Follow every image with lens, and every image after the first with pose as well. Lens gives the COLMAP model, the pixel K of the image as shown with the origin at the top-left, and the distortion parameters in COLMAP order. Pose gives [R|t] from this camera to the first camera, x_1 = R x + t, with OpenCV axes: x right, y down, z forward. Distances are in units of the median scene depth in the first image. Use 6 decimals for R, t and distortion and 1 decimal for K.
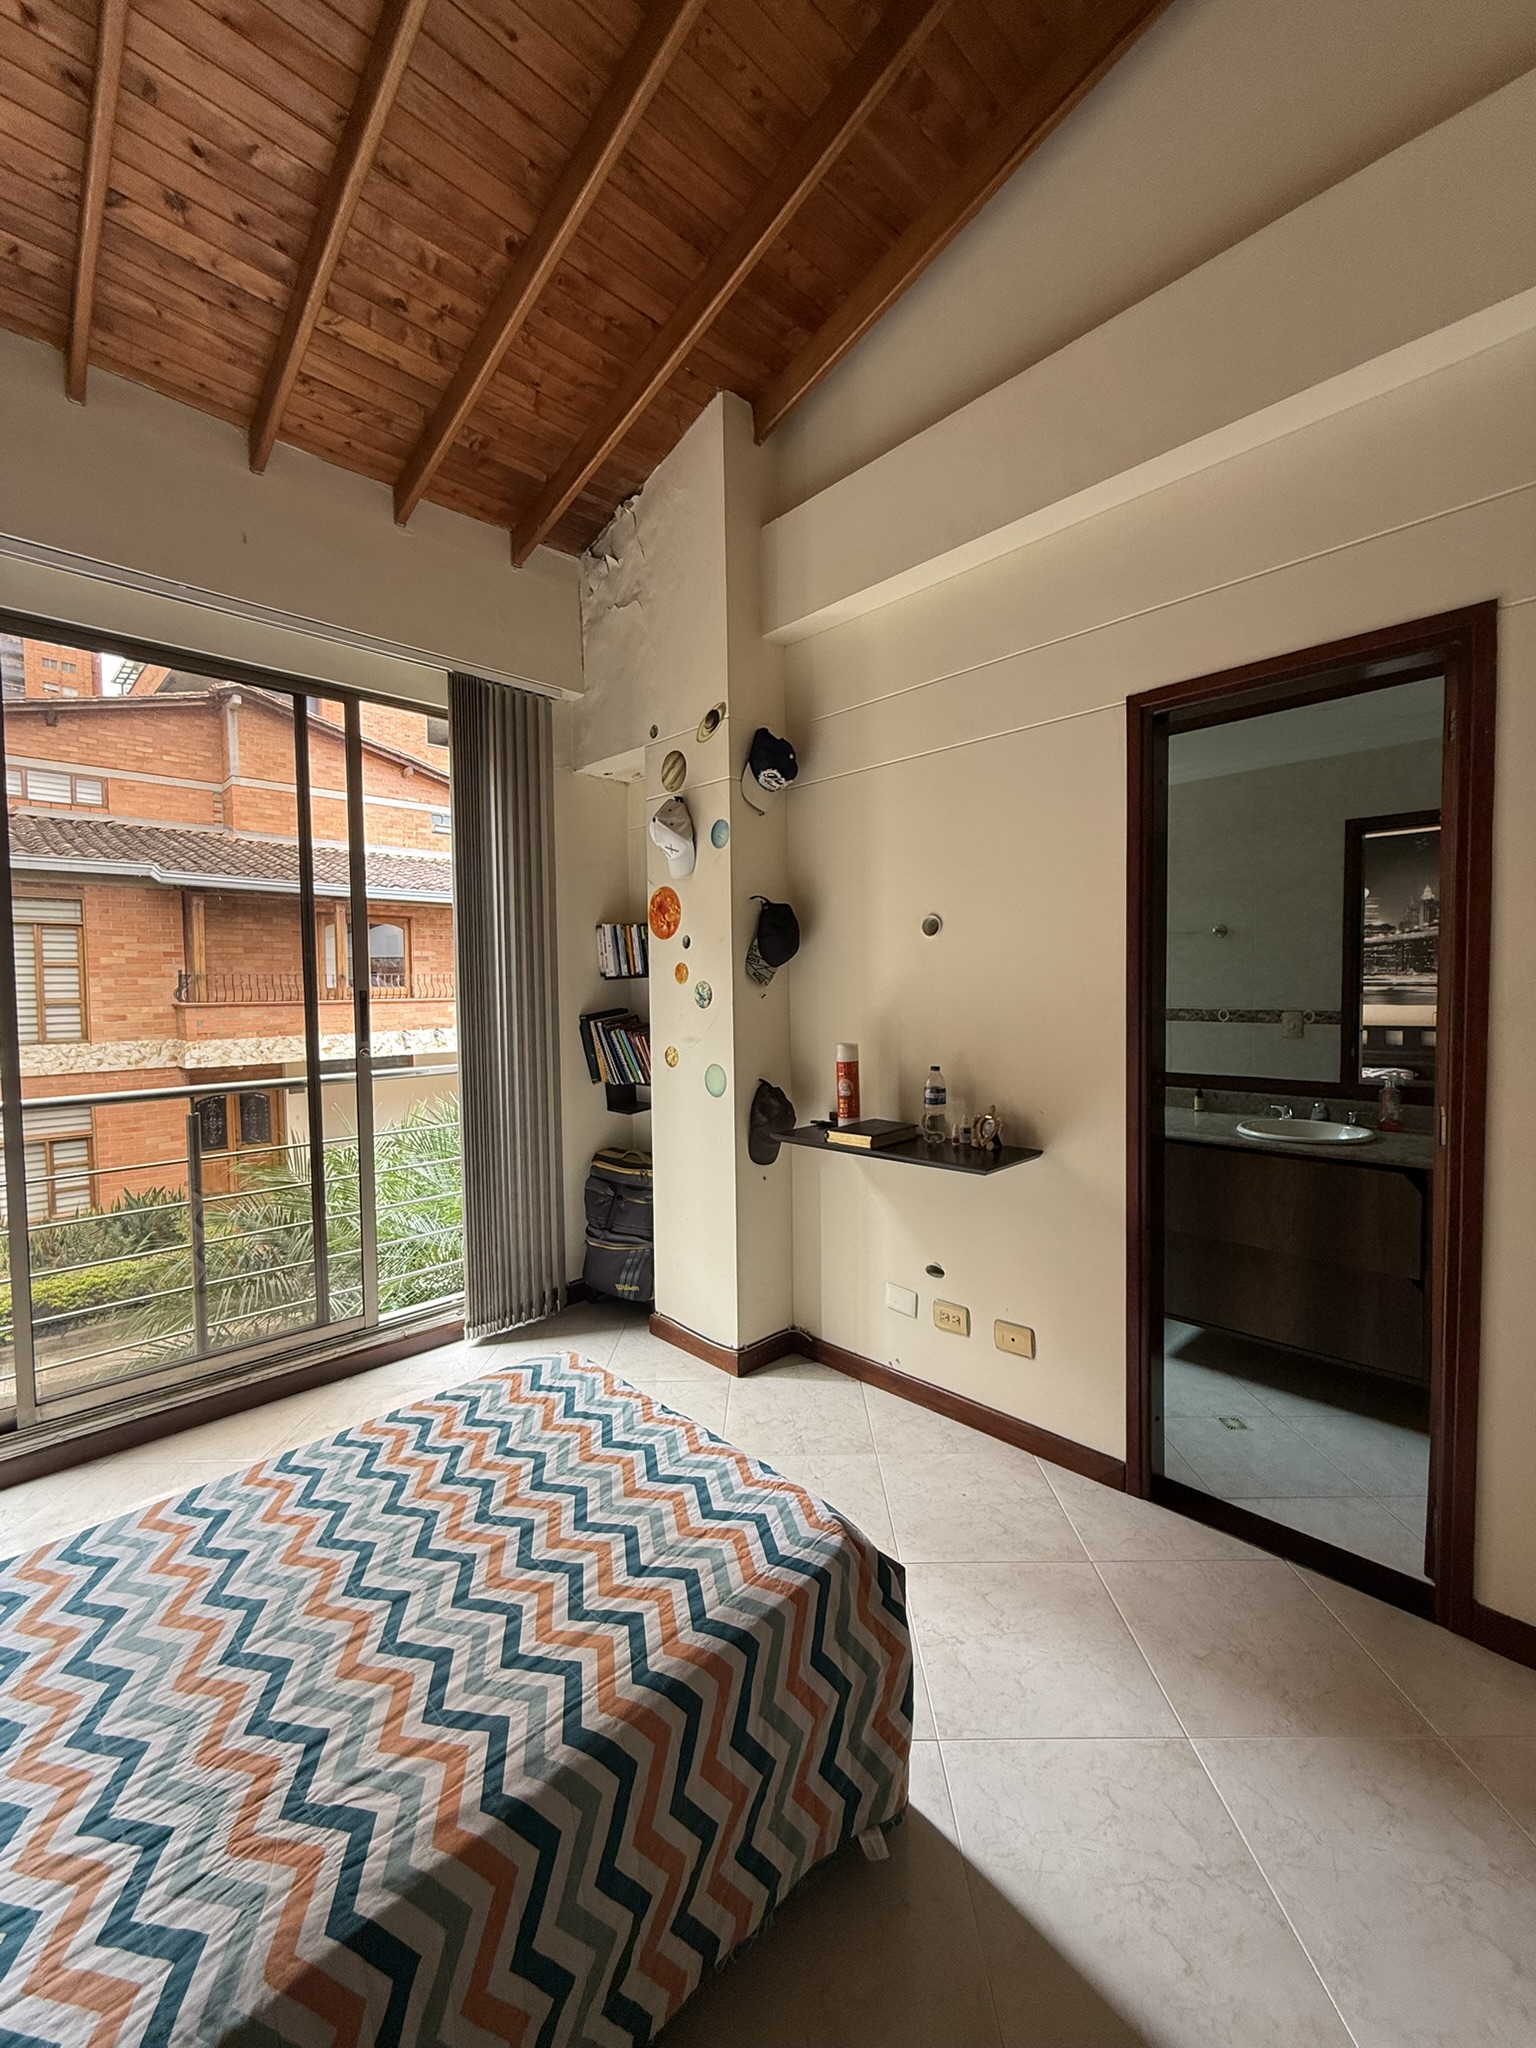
lens RADIAL K [[815.1, 0, 769.4], [0, 815.1, 1016.4], [0, 0, 1]] dist [0.001161, 0.000738]
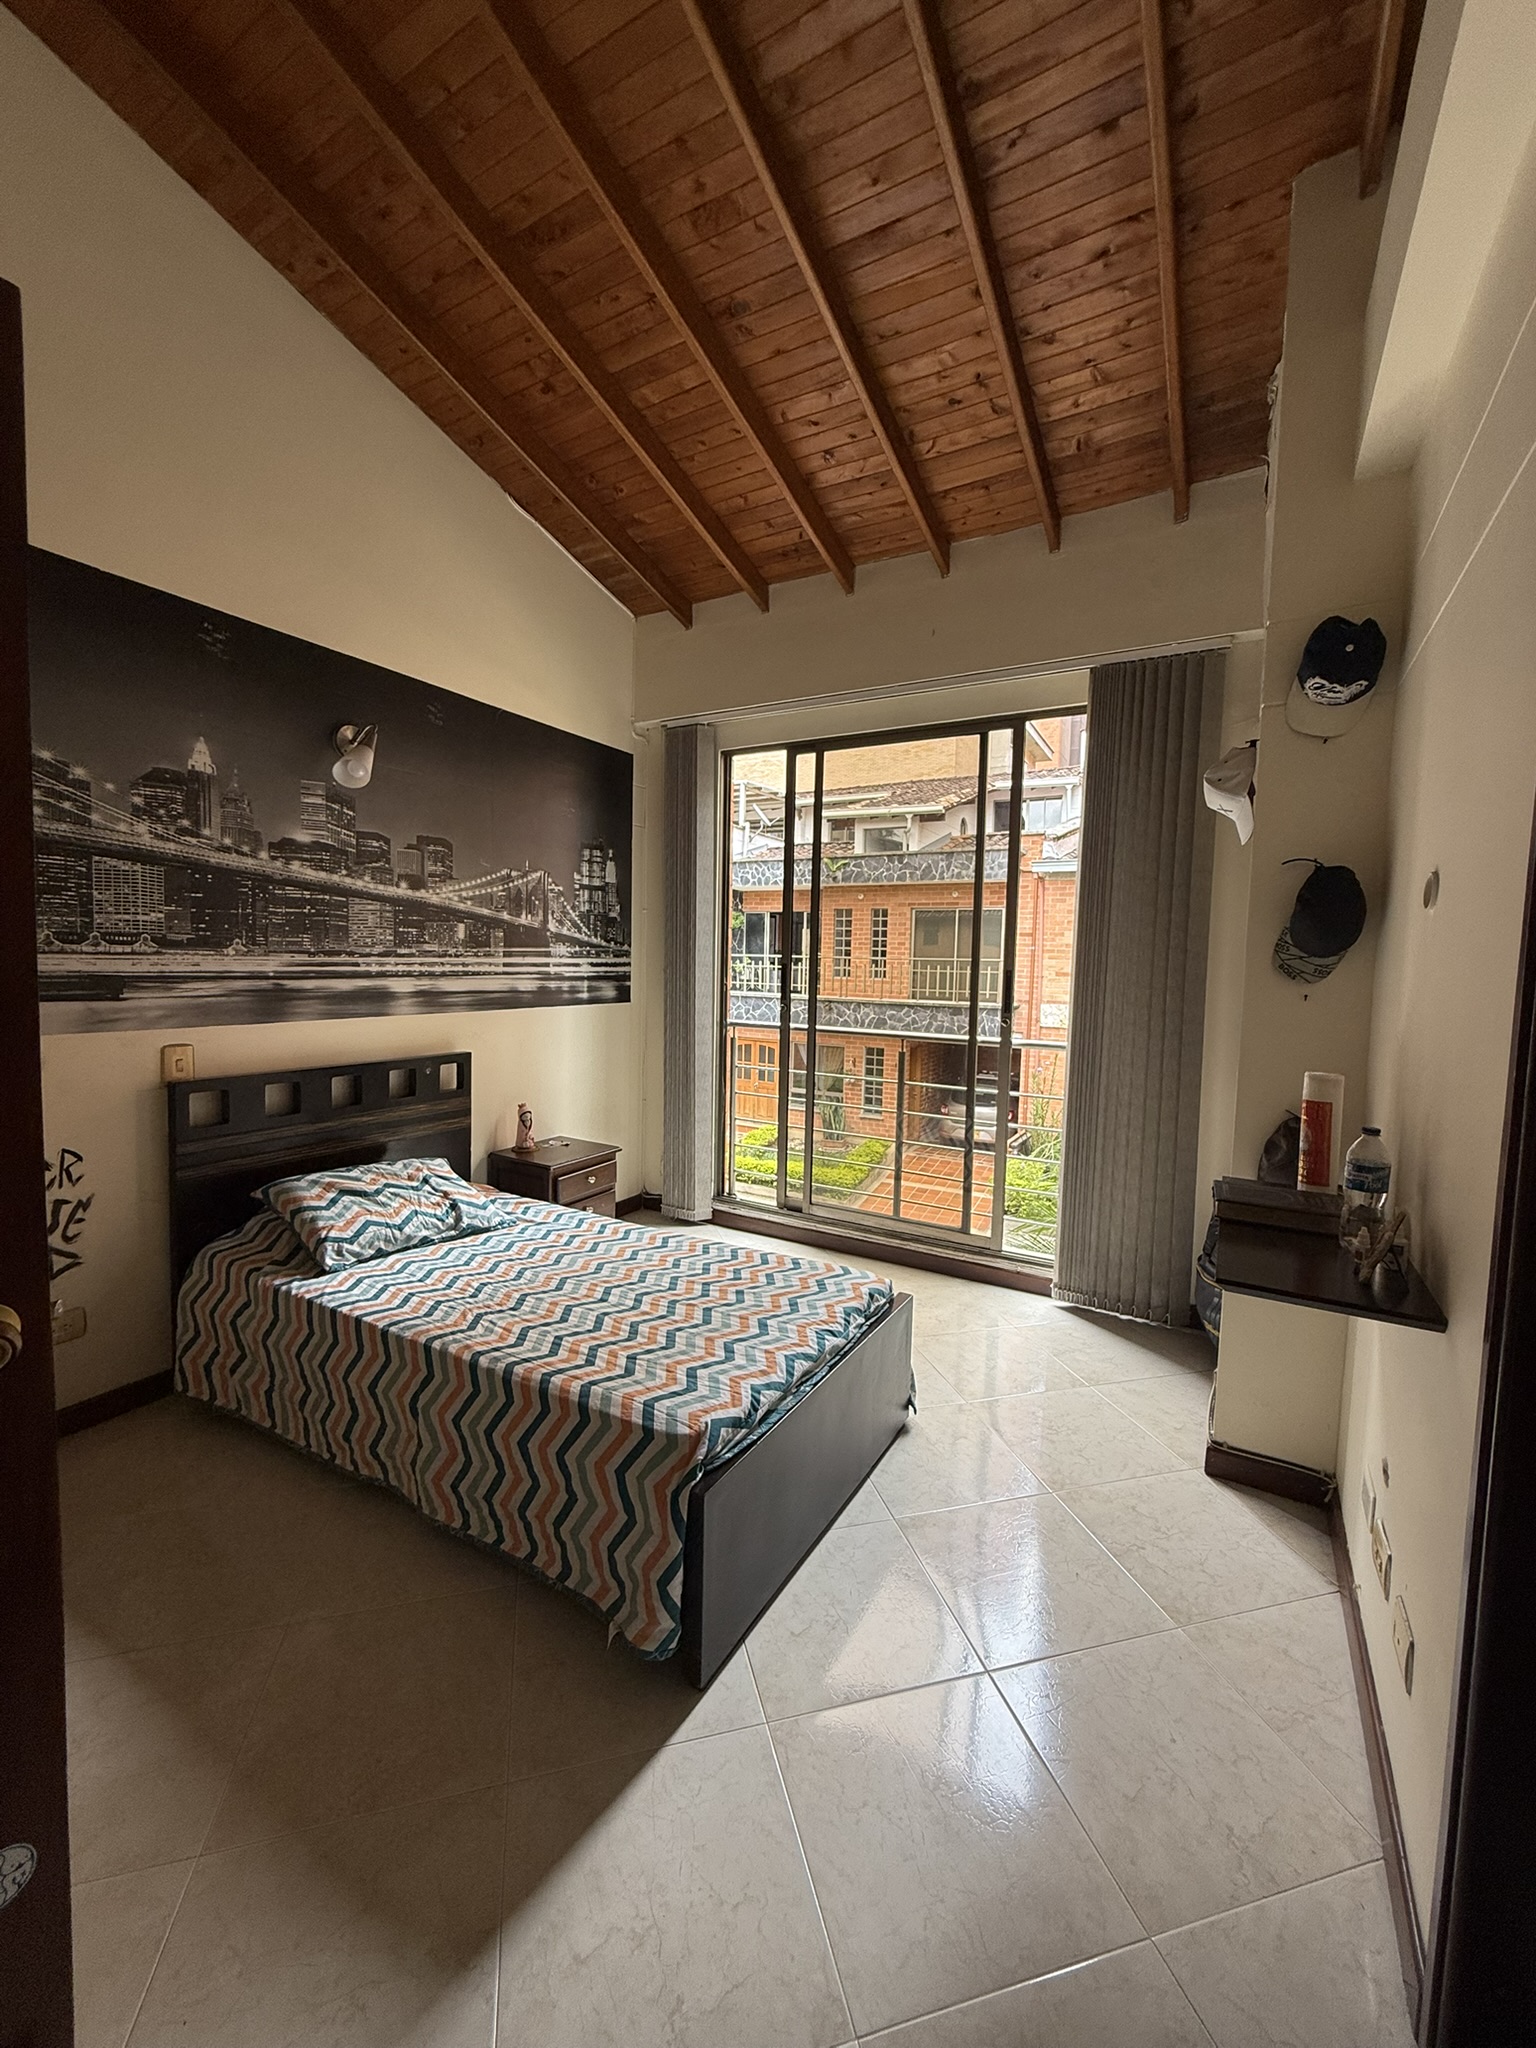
lens RADIAL K [[815.1, 0, 769.4], [0, 815.1, 1016.4], [0, 0, 1]] dist [0.001161, 0.000738]
pose [[0.274144, 0.091177, -0.957357, 1.127241], [-0.067596, 0.994860, 0.075392, -0.062430], [0.959310, 0.044045, 0.278898, 0.701952]]
